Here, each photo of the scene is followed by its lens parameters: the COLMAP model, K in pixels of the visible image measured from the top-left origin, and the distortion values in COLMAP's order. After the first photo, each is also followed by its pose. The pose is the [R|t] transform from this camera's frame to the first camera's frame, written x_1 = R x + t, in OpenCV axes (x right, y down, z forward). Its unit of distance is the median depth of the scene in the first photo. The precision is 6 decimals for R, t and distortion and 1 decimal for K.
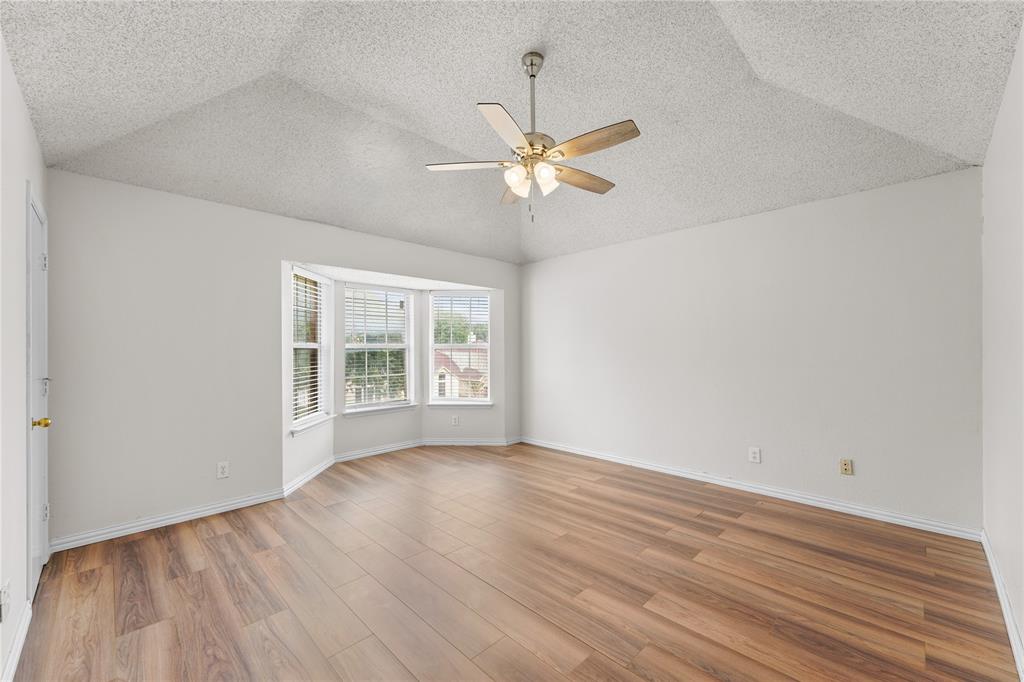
lens RADIAL K [[410.6, 0, 506.6], [0, 410.6, 347.1], [0, 0, 1]] dist [0.000052, -0.000233]
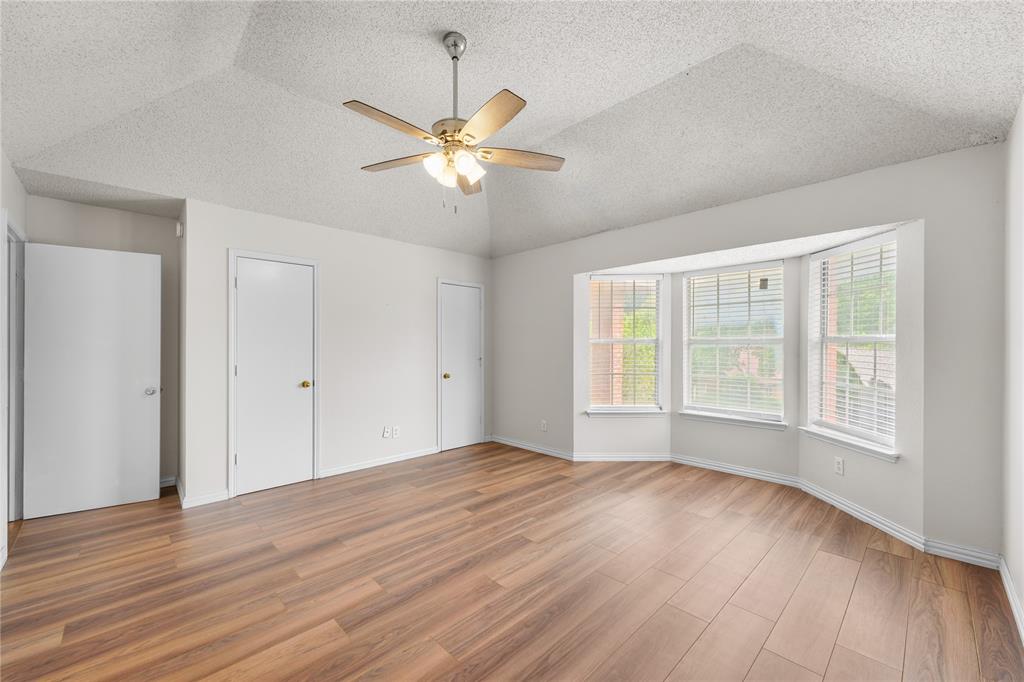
lens RADIAL K [[407.6, 0, 496.3], [0, 407.6, 340.6], [0, 0, 1]] dist [-0.022022, -0.000068]
pose [[-0.018382, -0.001784, -0.999829, 0.698986], [-0.001162, 0.999998, -0.001763, 0.000627], [0.999830, 0.001130, -0.018384, 0.783350]]
